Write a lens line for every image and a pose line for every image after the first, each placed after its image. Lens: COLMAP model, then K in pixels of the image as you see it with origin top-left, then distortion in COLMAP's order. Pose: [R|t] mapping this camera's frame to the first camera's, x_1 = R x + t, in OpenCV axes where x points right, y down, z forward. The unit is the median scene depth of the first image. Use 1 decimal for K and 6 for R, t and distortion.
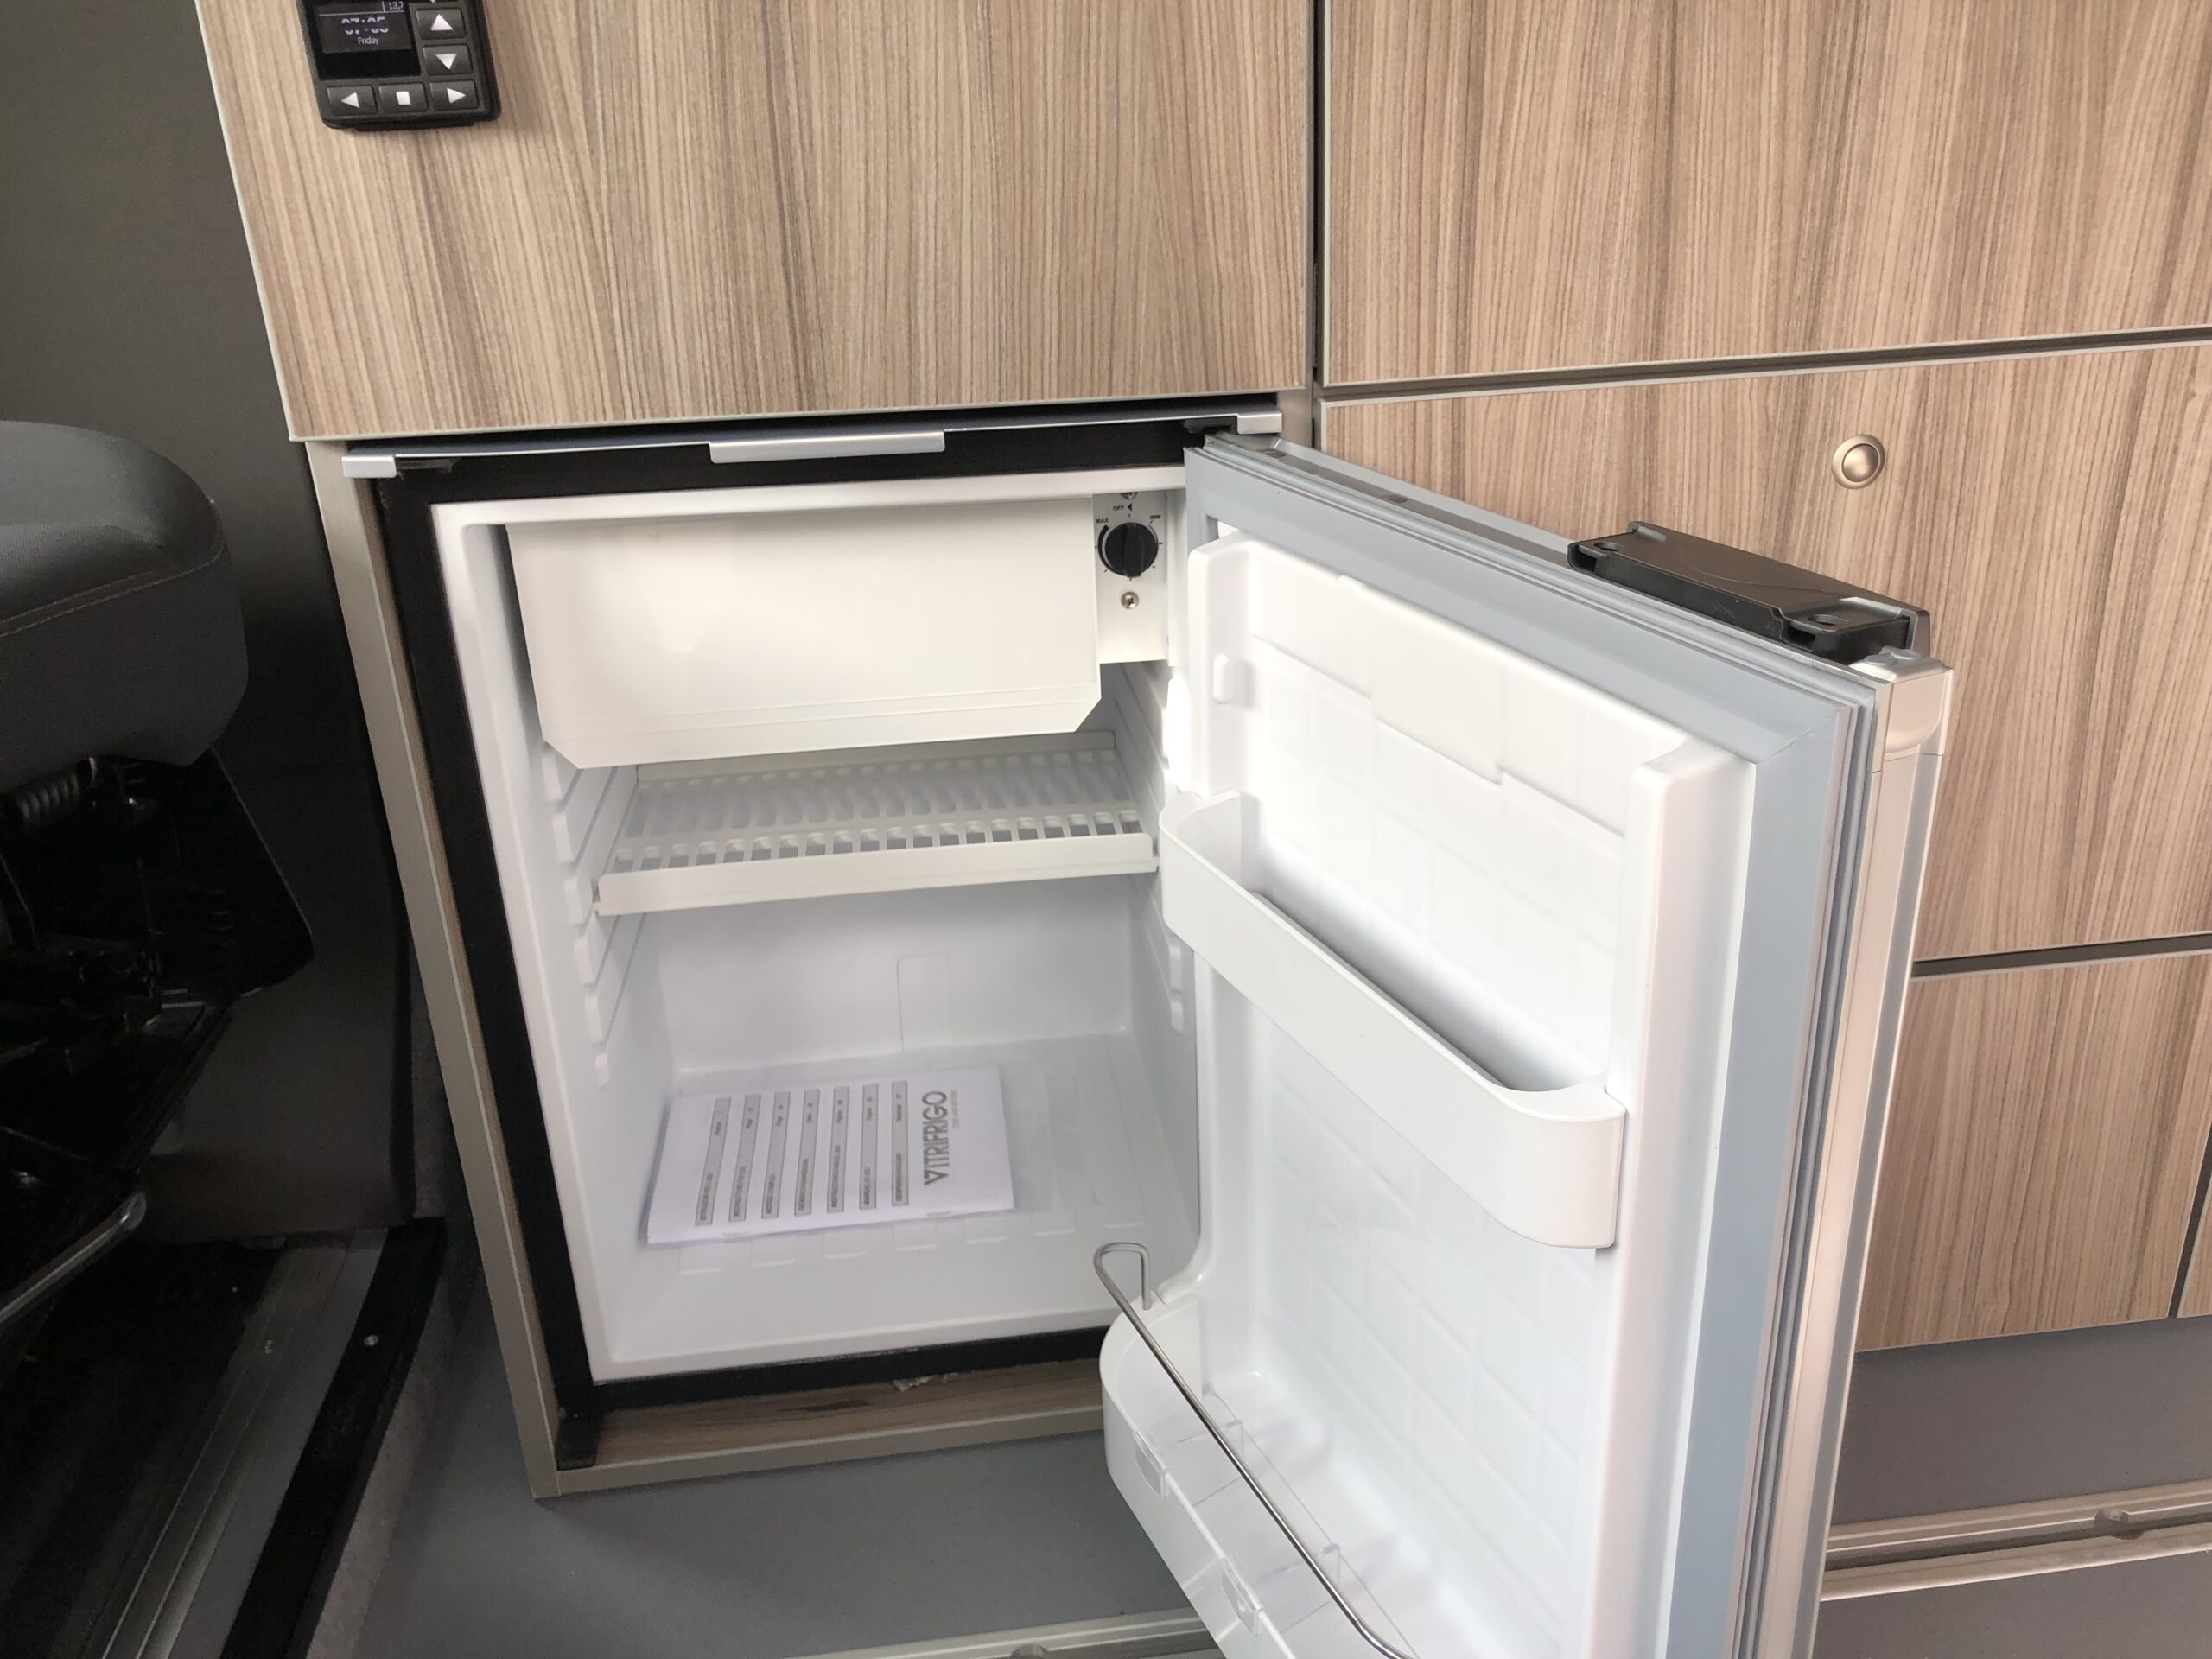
lens RADIAL K [[1803.5, 0, 1112.2], [0, 1803.5, 780.0], [0, 0, 1]] dist [0.030800, -0.031422]
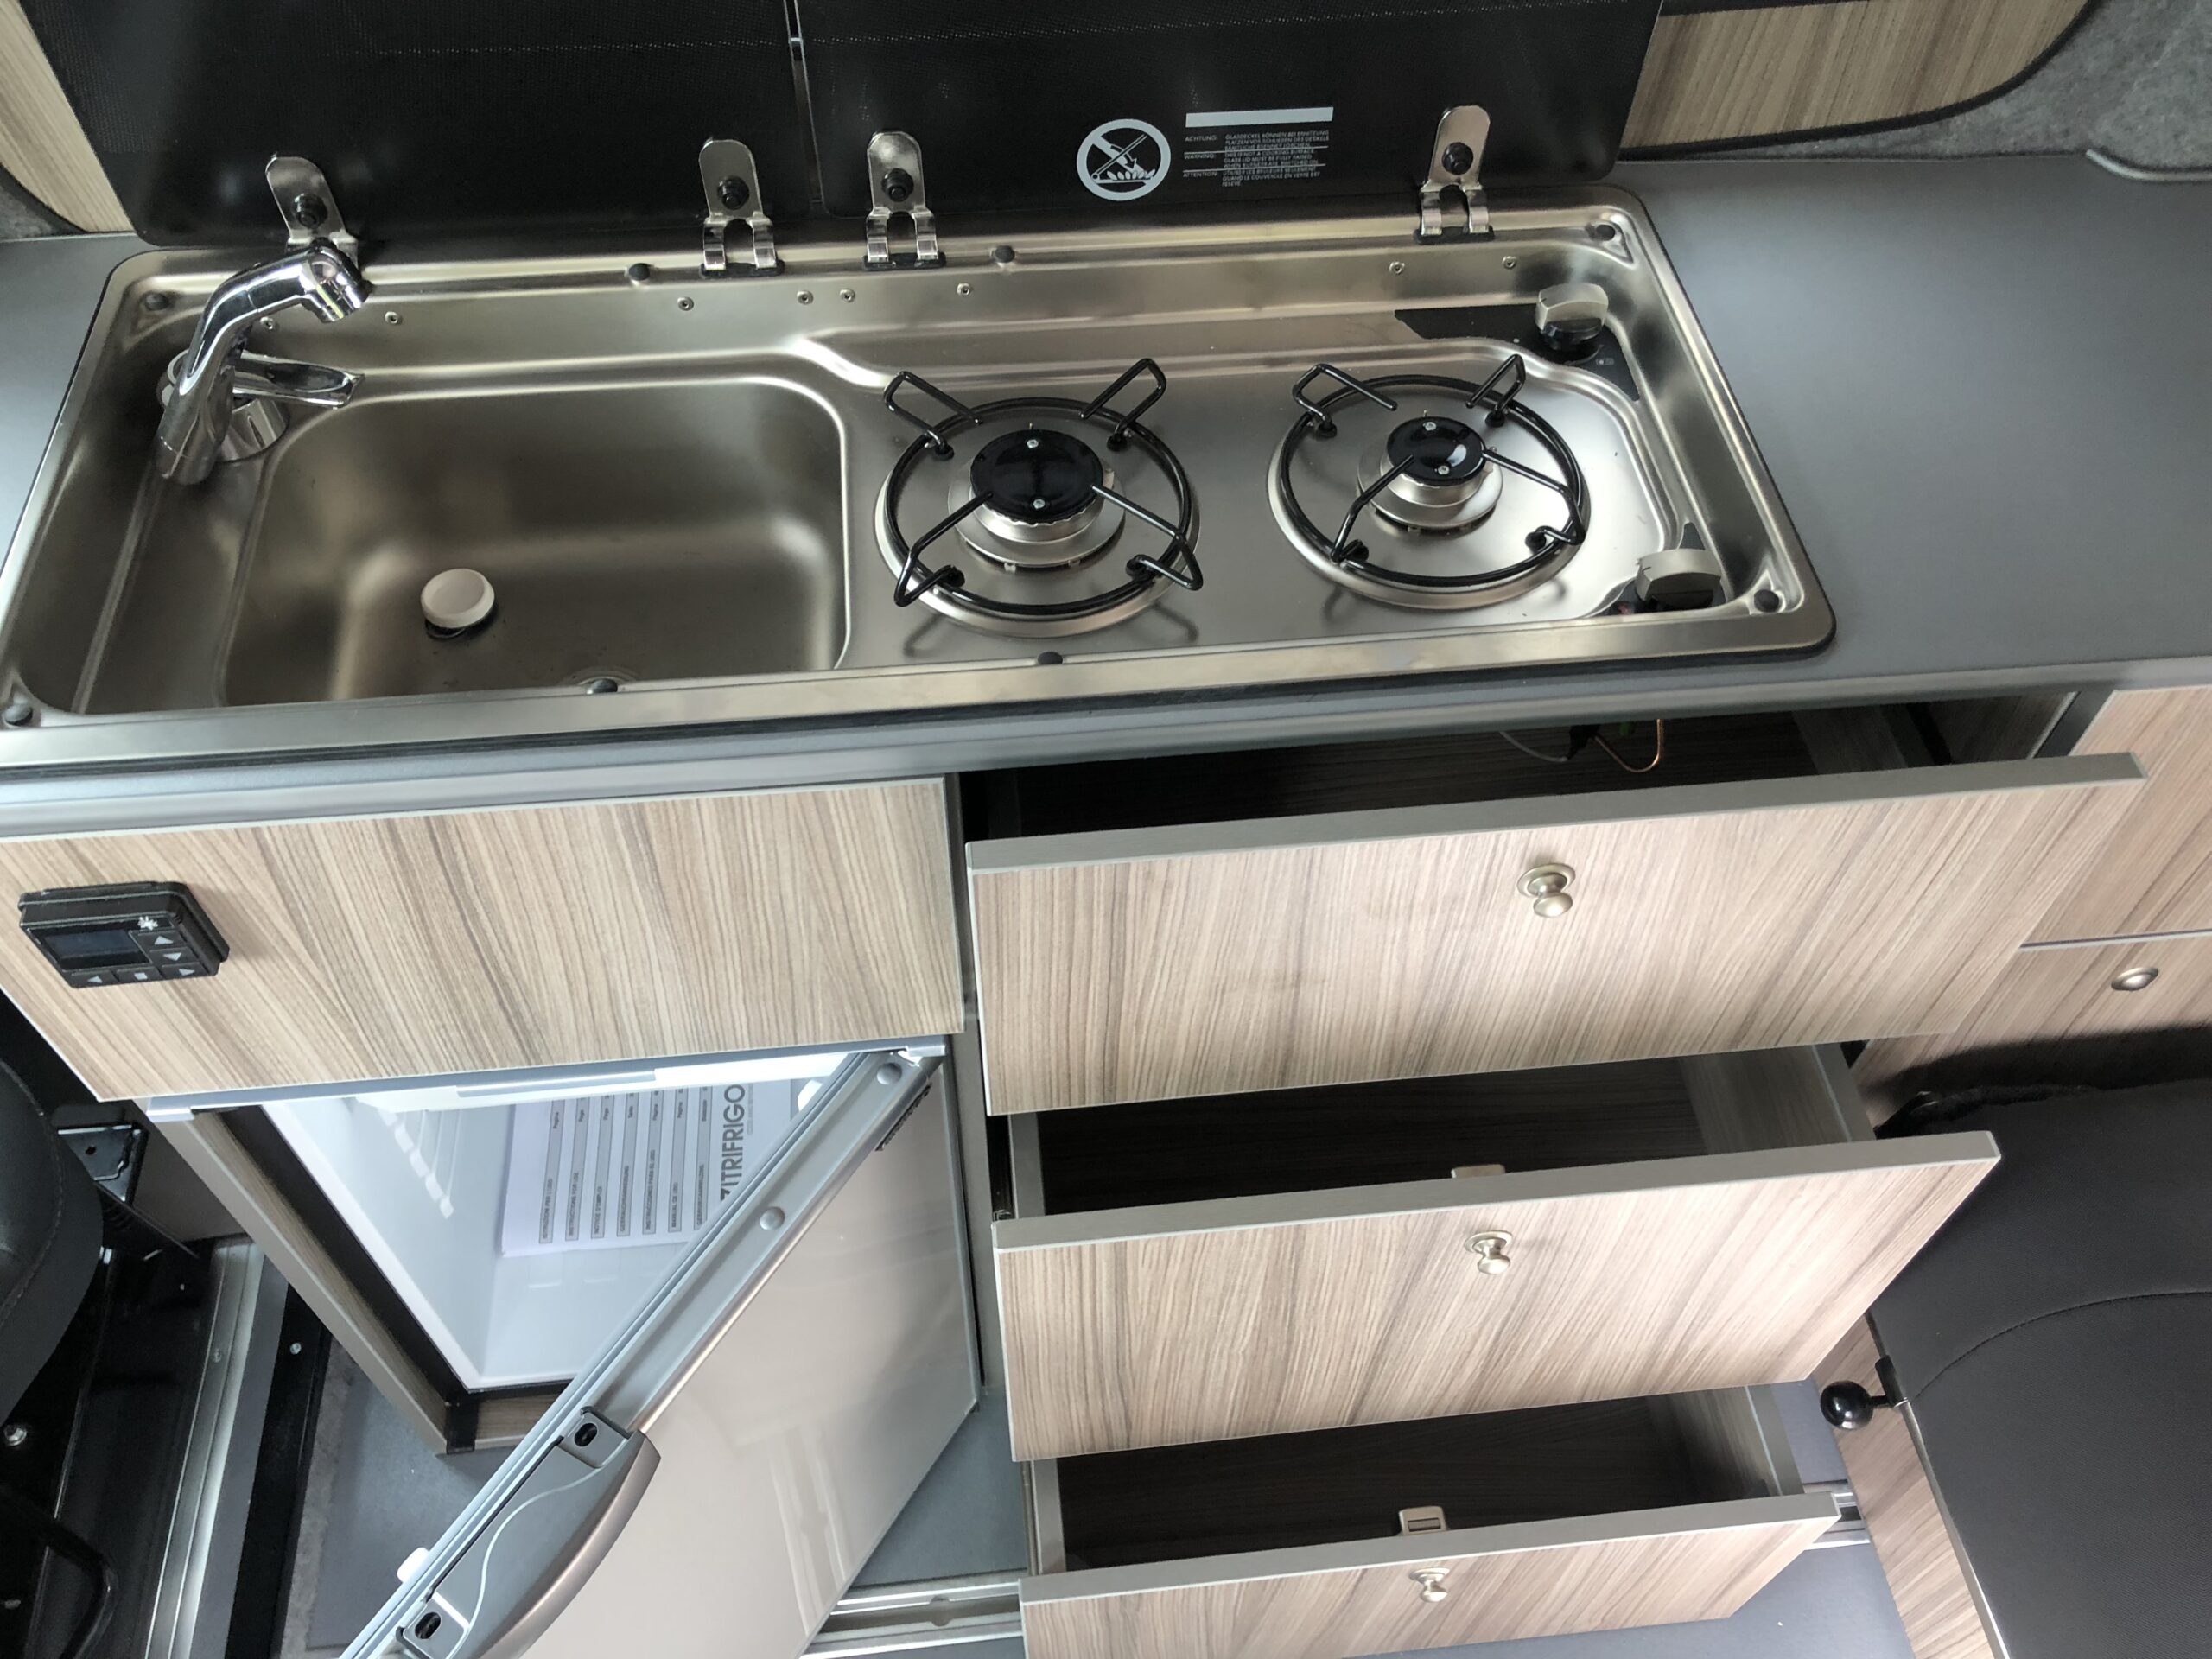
lens RADIAL K [[1802.0, 0, 1103.7], [0, 1802.0, 778.6], [0, 0, 1]] dist [-0.000793, -0.002413]
pose [[0.998349, 0.042325, 0.038821, 0.149620], [-0.055783, 0.875441, 0.480096, -0.966909], [-0.013666, -0.481469, 0.876357, 0.054895]]
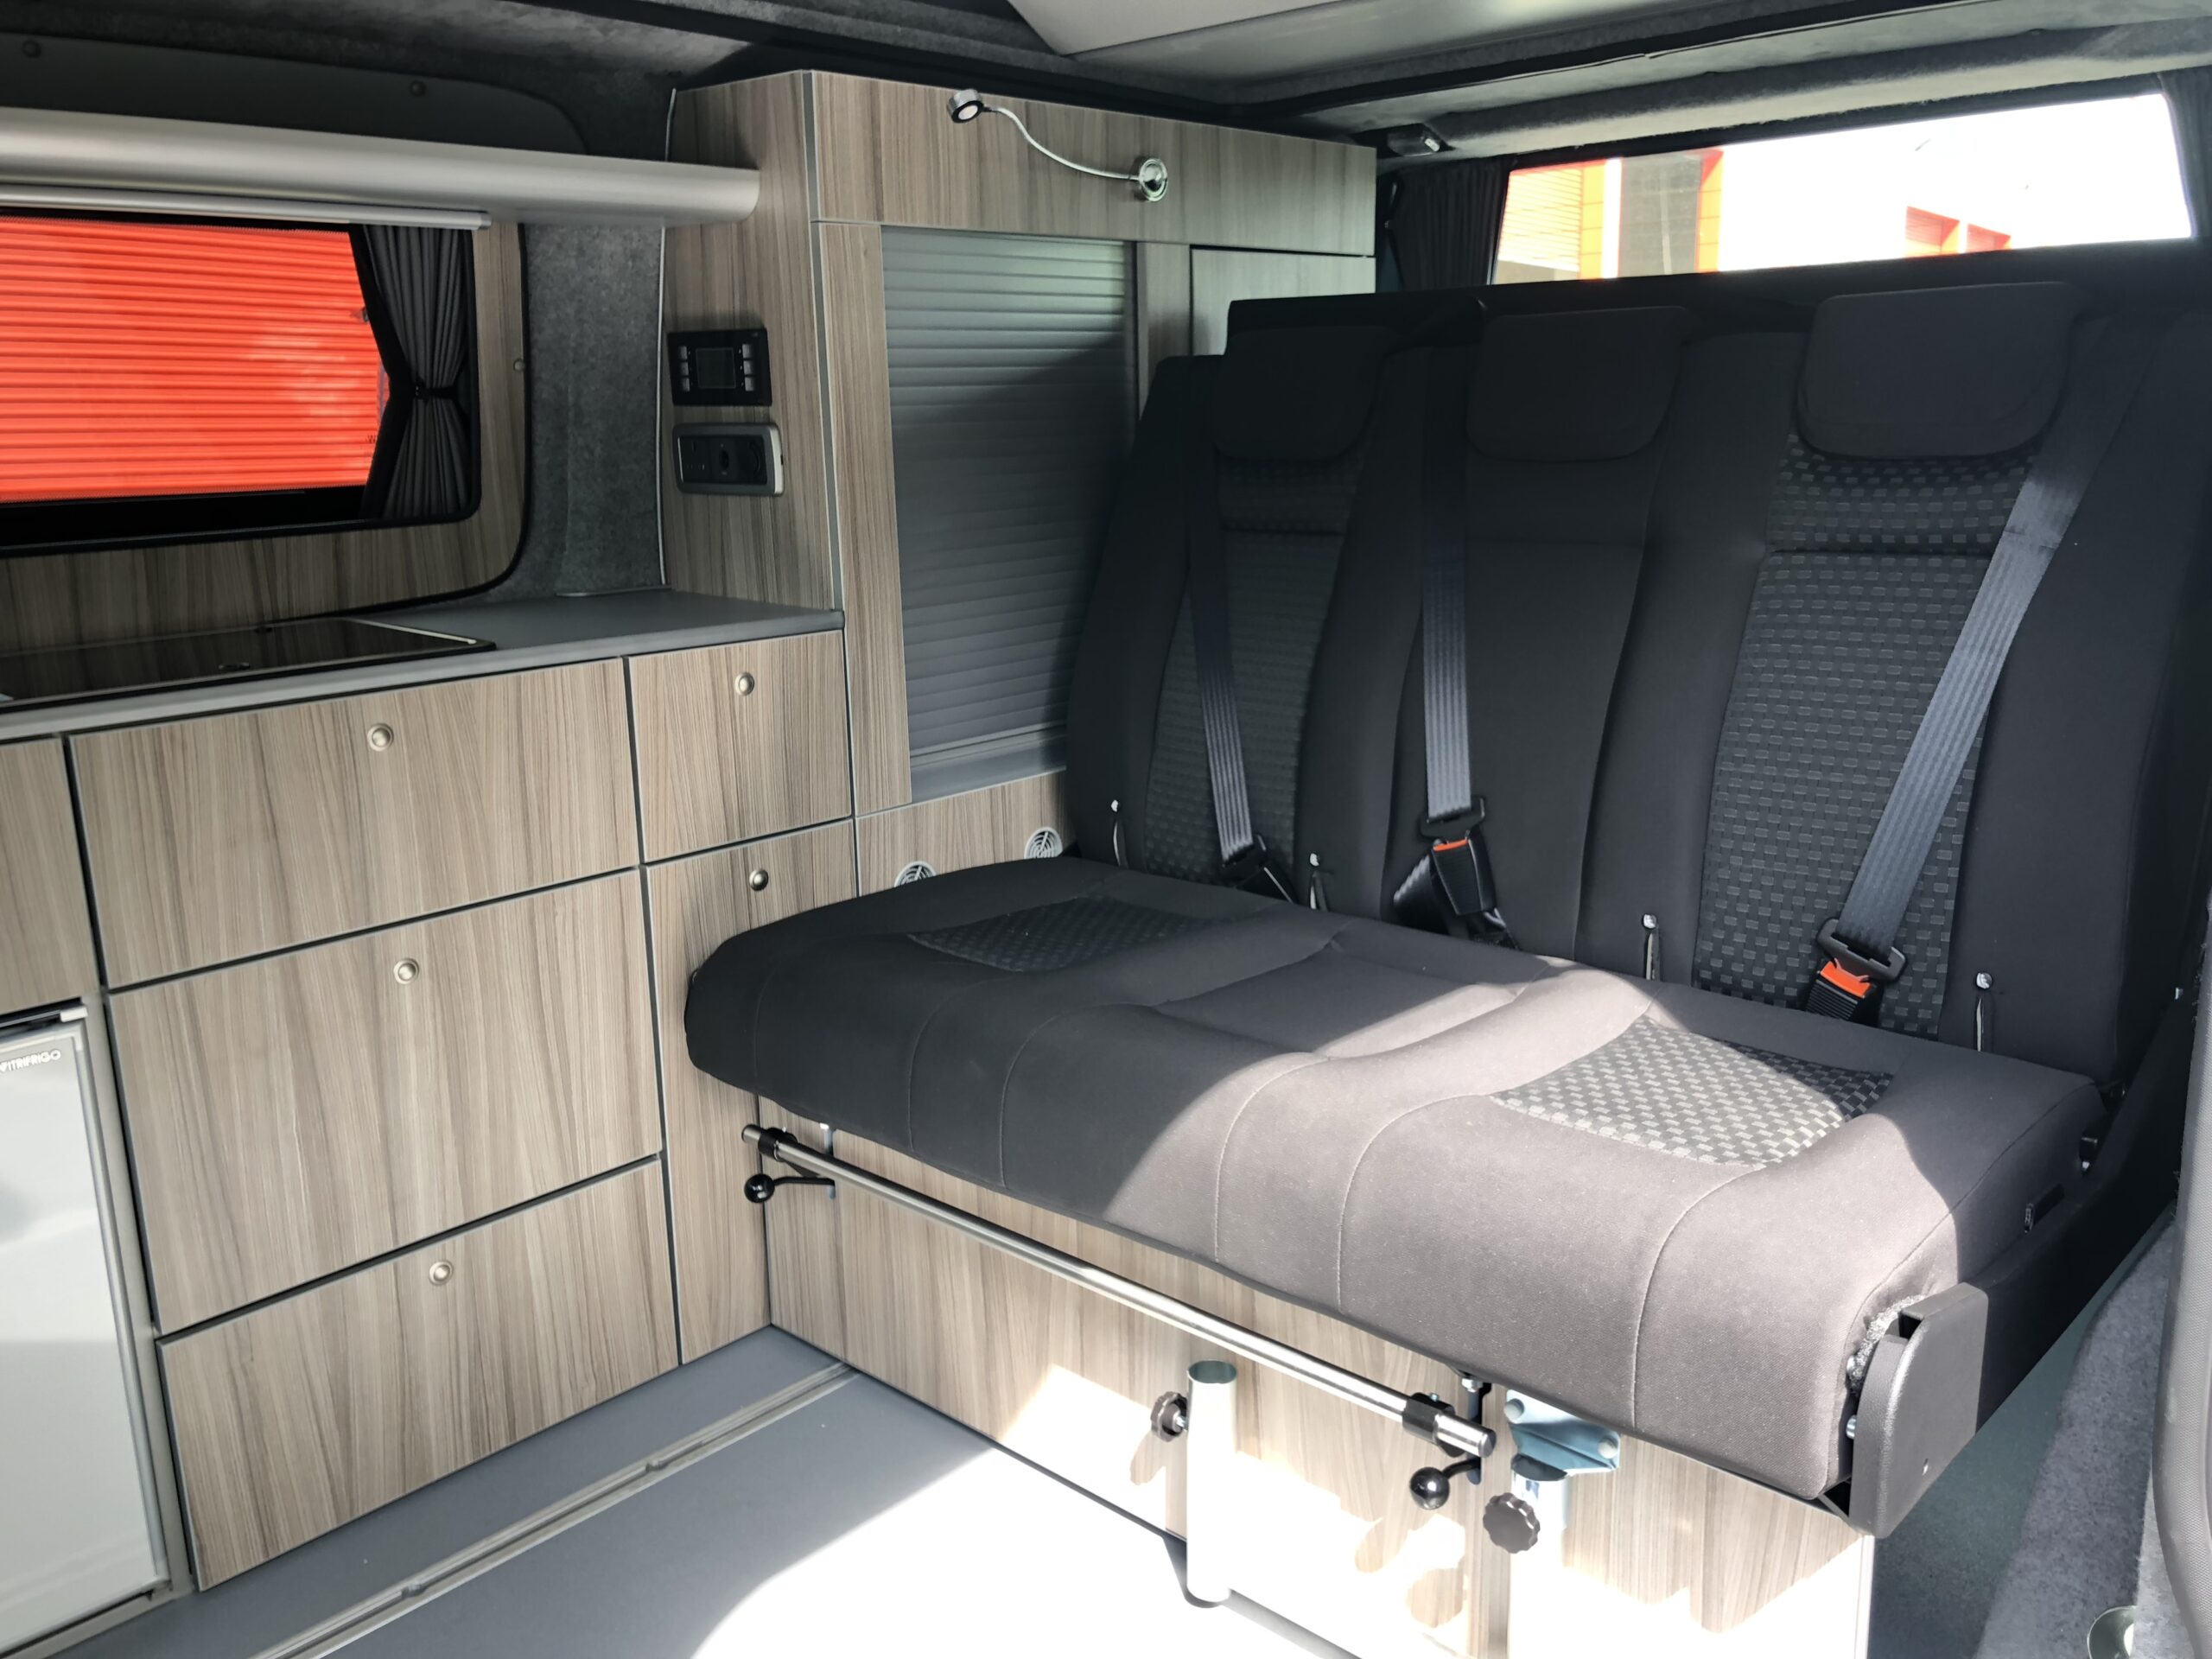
lens RADIAL K [[1806.4, 0, 1131.0], [0, 1806.4, 816.2], [0, 0, 1]] dist [0.031231, -0.065729]
pose [[0.751232, -0.127924, 0.647523, -0.300018], [0.243125, 0.965690, -0.091283, 0.043012], [-0.613630, 0.226004, 0.756559, -1.187965]]
